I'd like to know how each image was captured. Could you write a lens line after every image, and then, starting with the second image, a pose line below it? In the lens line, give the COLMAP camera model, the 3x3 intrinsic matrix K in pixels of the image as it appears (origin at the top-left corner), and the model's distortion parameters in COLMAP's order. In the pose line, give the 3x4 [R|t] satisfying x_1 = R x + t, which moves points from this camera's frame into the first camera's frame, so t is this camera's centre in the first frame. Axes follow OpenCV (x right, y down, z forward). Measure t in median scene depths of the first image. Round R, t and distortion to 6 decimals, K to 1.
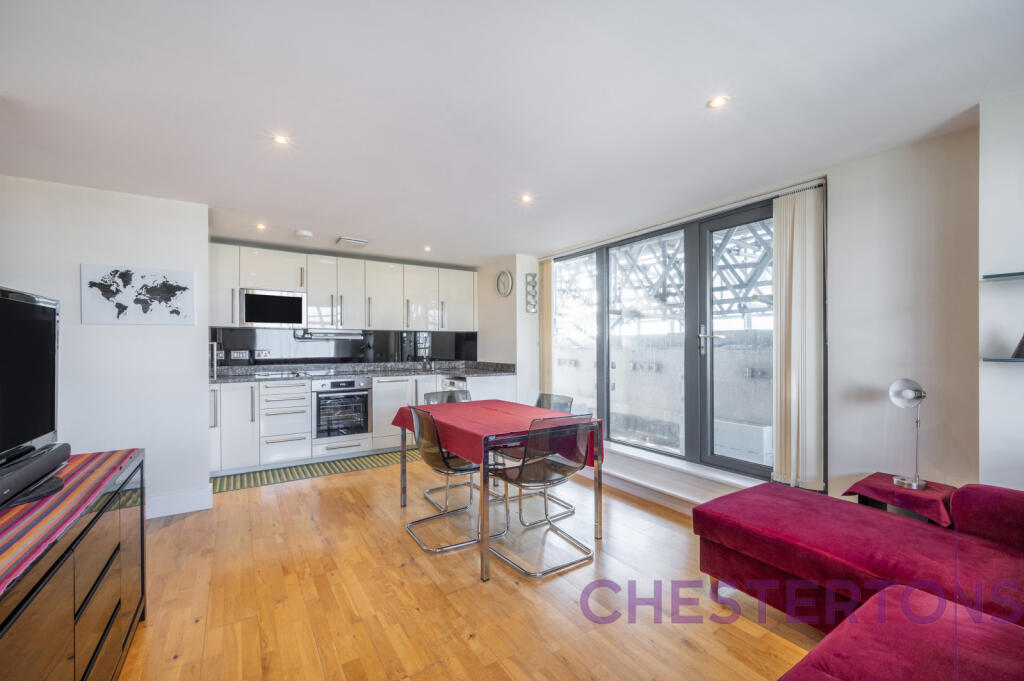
lens RADIAL K [[416.7, 0, 509.7], [0, 416.7, 345.7], [0, 0, 1]] dist [0.002713, 0.000150]
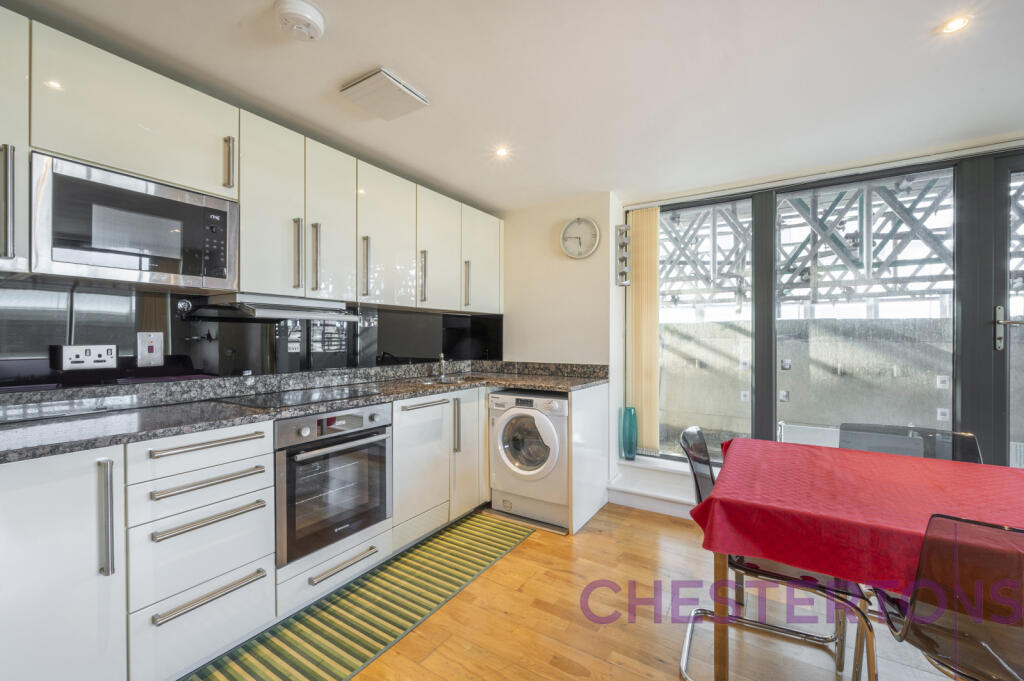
lens RADIAL K [[416.7, 0, 511.3], [0, 416.7, 339.8], [0, 0, 1]] dist [0.002713, 0.000150]
pose [[0.910690, -0.000400, 0.413091, -0.421819], [-0.002233, 0.999980, 0.005890, 0.002736], [-0.413085, -0.006286, 0.910671, 0.529953]]
